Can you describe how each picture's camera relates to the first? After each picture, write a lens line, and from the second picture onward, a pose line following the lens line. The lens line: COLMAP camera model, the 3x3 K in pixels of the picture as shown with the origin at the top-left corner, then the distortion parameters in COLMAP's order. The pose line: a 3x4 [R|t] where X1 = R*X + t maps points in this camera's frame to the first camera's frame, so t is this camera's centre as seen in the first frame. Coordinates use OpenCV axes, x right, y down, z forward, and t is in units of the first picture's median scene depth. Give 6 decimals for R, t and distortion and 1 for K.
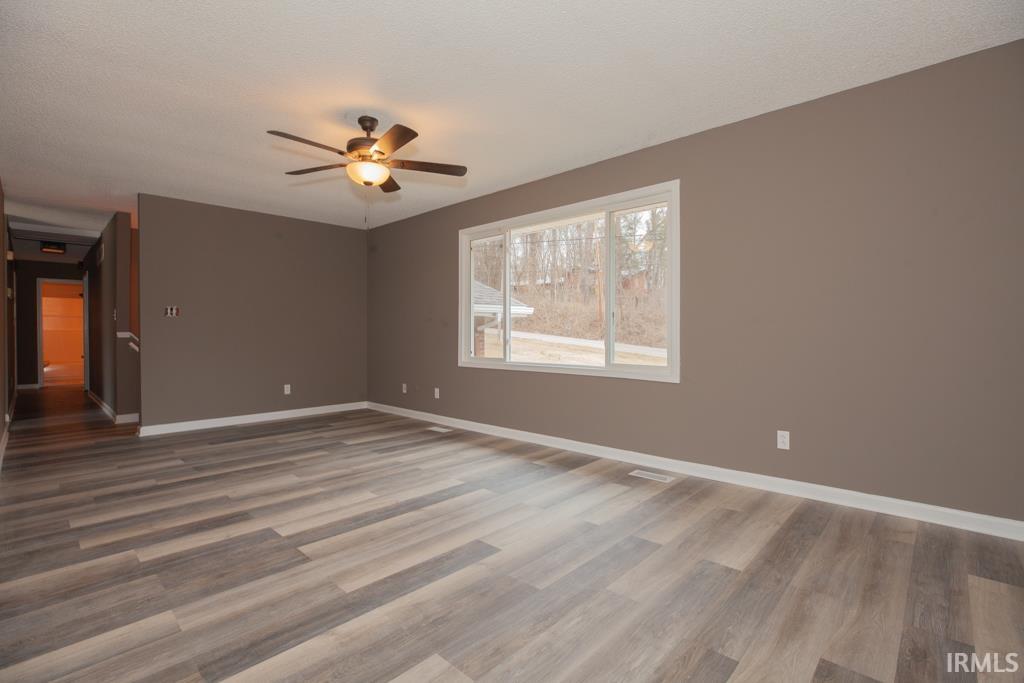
lens RADIAL K [[471.9, 0, 514.0], [0, 471.9, 339.0], [0, 0, 1]] dist [-0.022056, 0.000175]
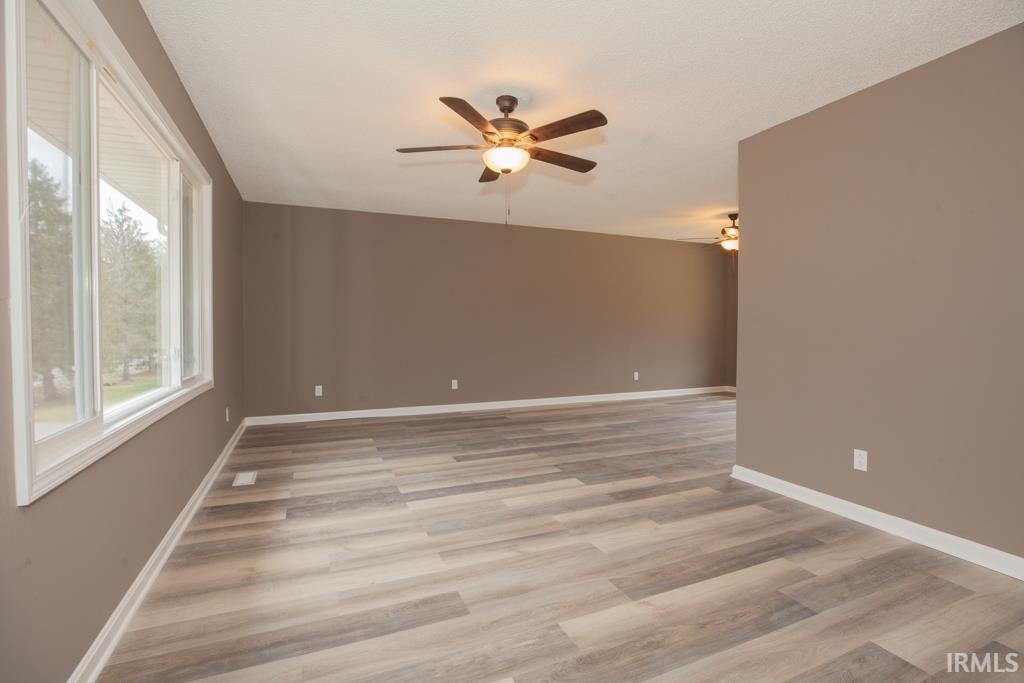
lens RADIAL K [[471.9, 0, 514.0], [0, 471.9, 339.0], [0, 0, 1]] dist [-0.022056, 0.000175]
pose [[-0.918694, -0.009945, 0.394845, -0.915164], [0.003868, 0.999408, 0.034172, -0.054162], [-0.394951, 0.032921, -0.918112, 2.455046]]
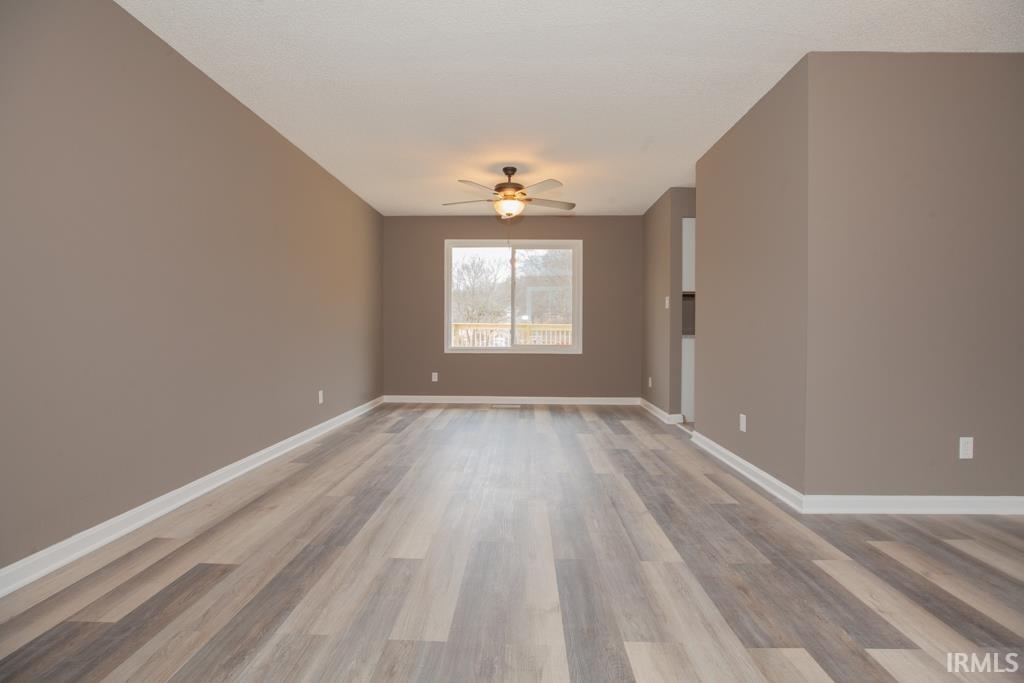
lens RADIAL K [[471.9, 0, 514.0], [0, 471.9, 339.0], [0, 0, 1]] dist [-0.022056, 0.000175]
pose [[-0.745061, 0.013044, -0.666869, 0.238397], [-0.008909, 0.999525, 0.029504, 0.011293], [0.666937, 0.027923, -0.744591, 1.166794]]
